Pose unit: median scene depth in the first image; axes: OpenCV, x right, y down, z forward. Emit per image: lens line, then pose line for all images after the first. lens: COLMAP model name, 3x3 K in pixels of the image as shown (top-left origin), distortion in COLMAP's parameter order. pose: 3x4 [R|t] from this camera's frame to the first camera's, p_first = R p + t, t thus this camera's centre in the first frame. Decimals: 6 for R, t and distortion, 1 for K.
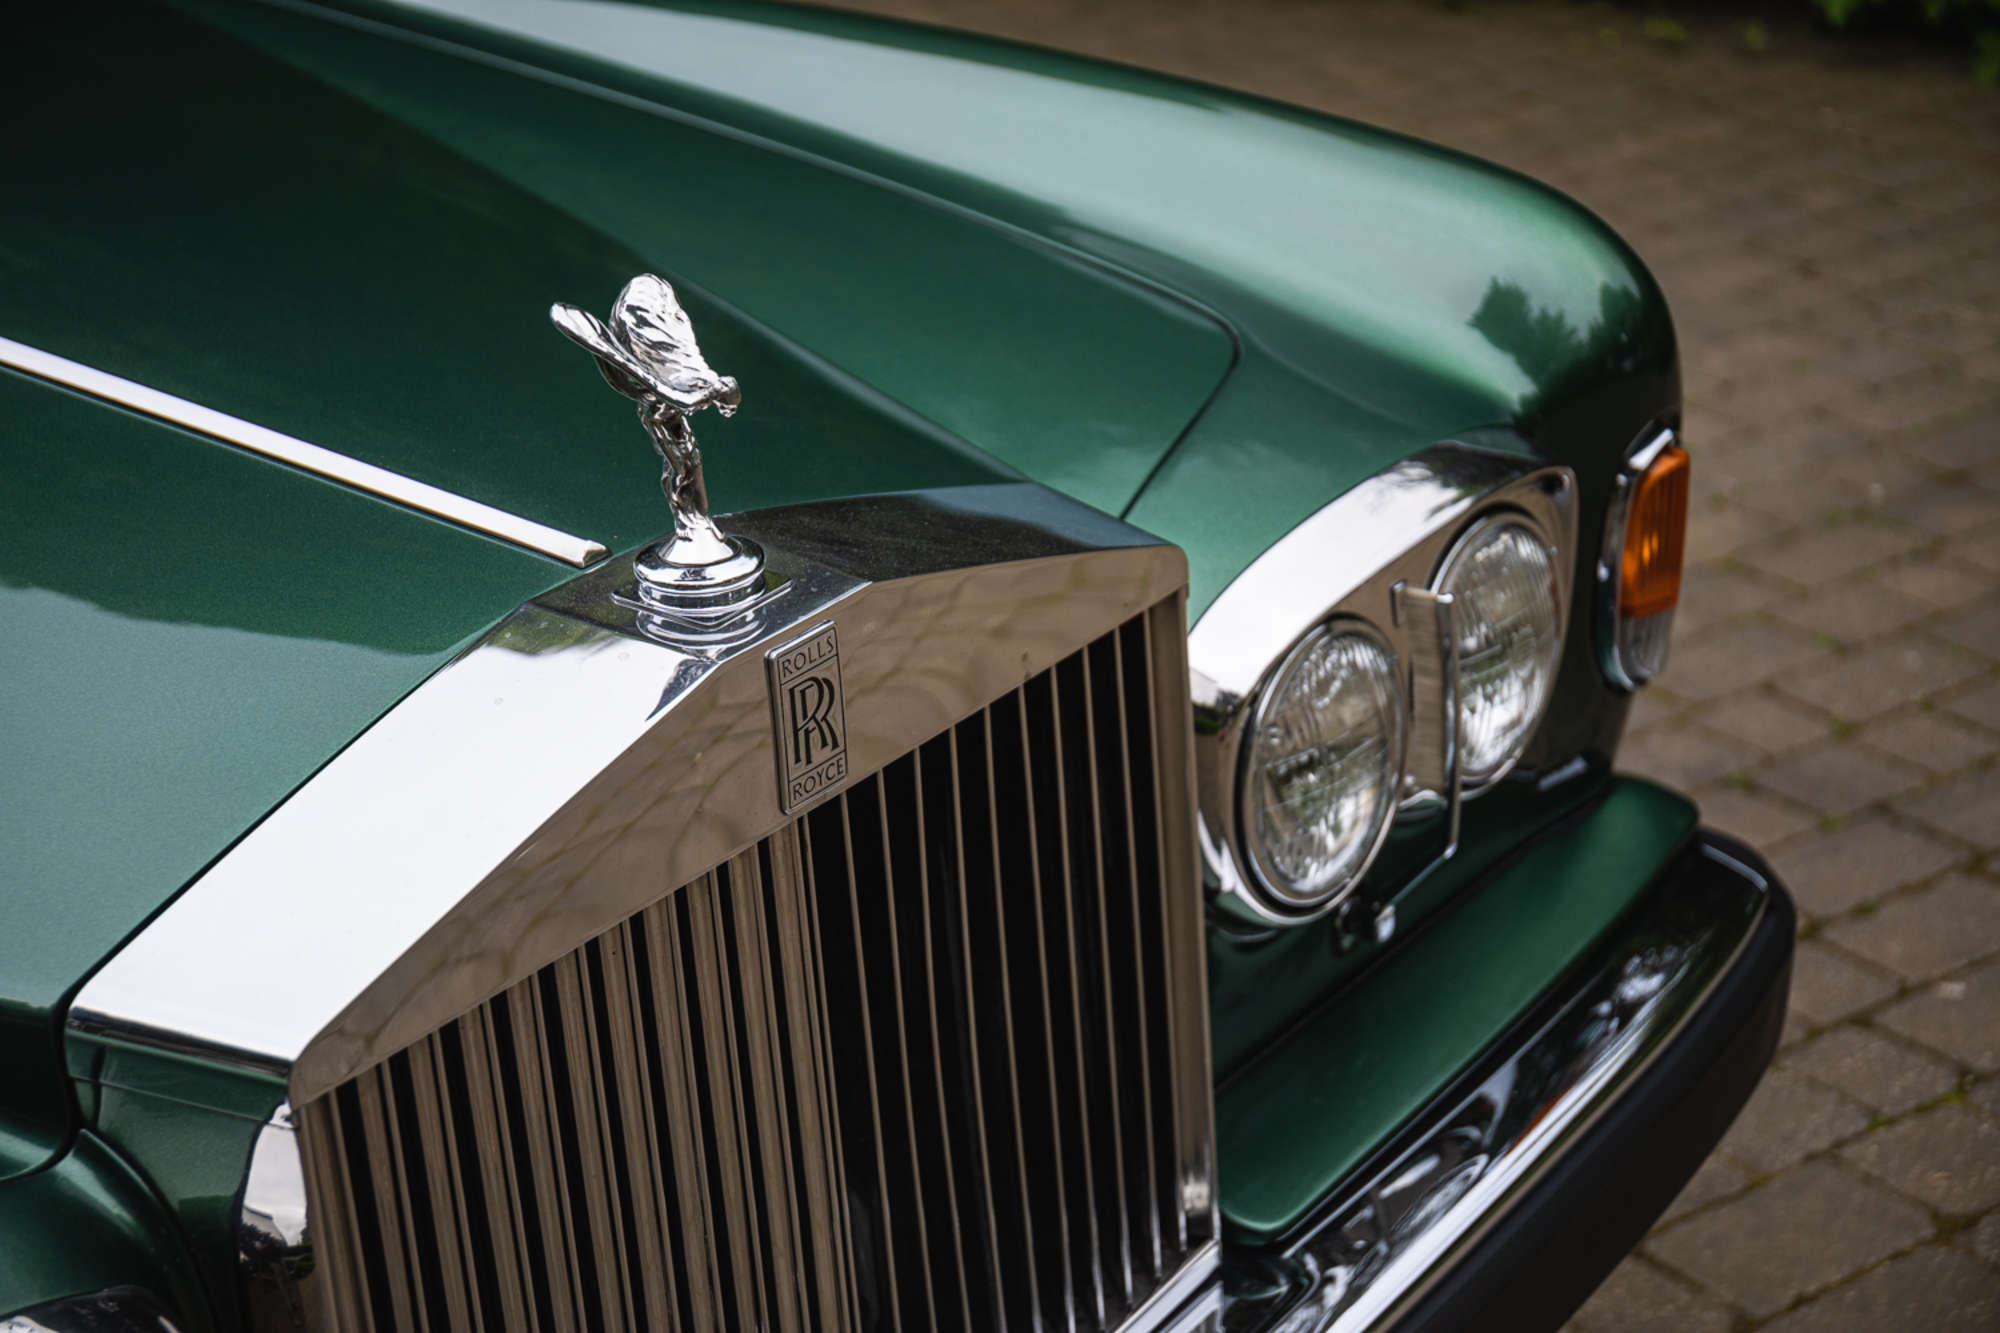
lens RADIAL K [[3494.4, 0, 1000.0], [0, 3494.4, 666.5], [0, 0, 1]] dist [0.172750, 0.017013]
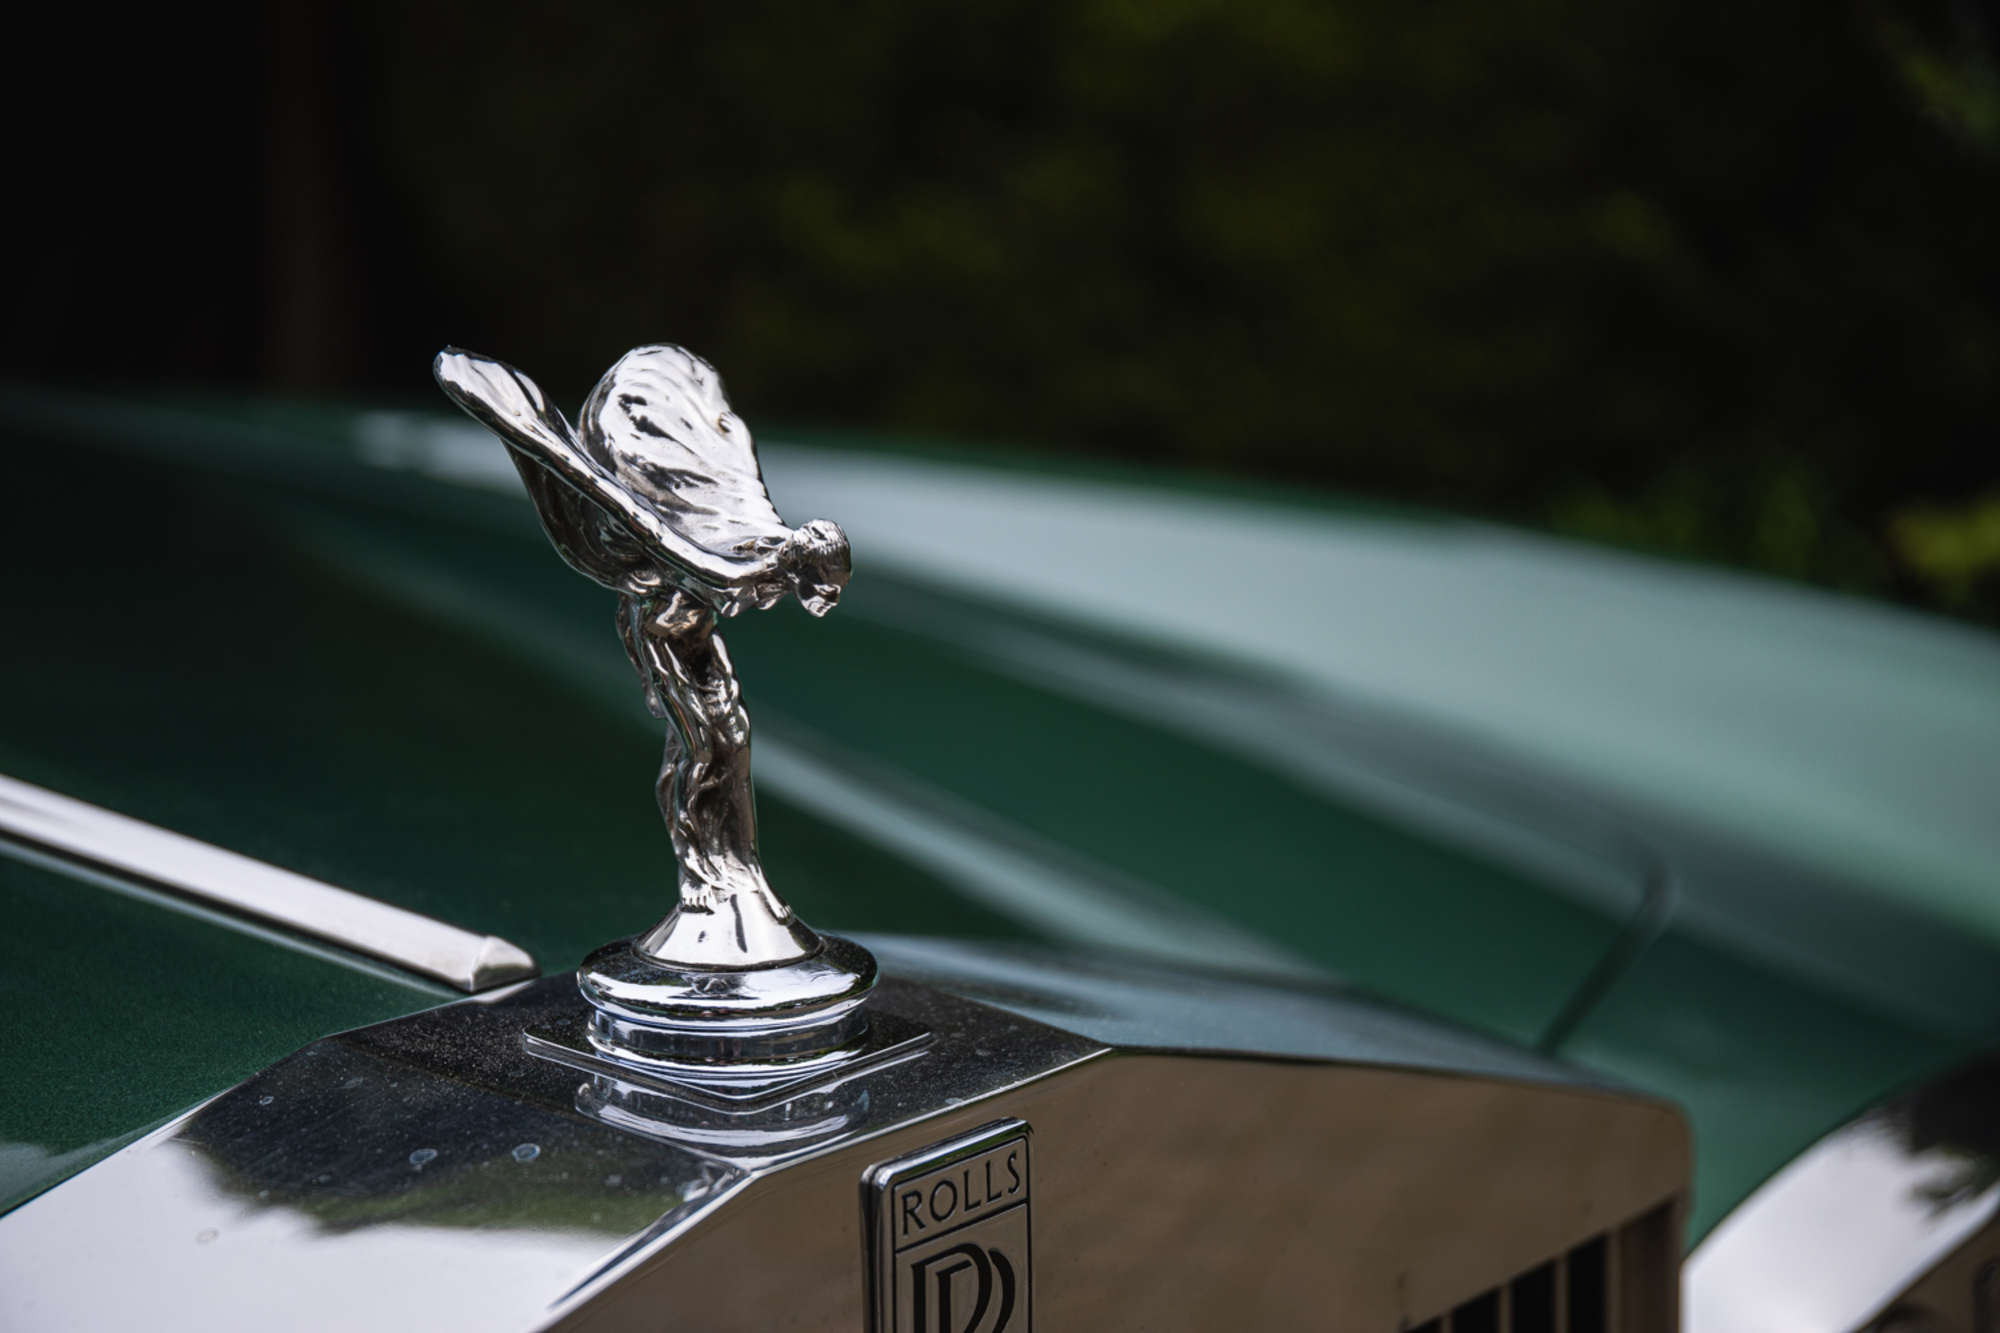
lens RADIAL K [[3494.4, 0, 1000.0], [0, 3494.4, 666.5], [0, 0, 1]] dist [0.172750, 0.017013]
pose [[0.998067, 0.056787, -0.025240, -0.042990], [-0.061189, 0.968937, -0.239617, 0.037017], [0.010849, 0.240699, 0.970539, 0.568054]]
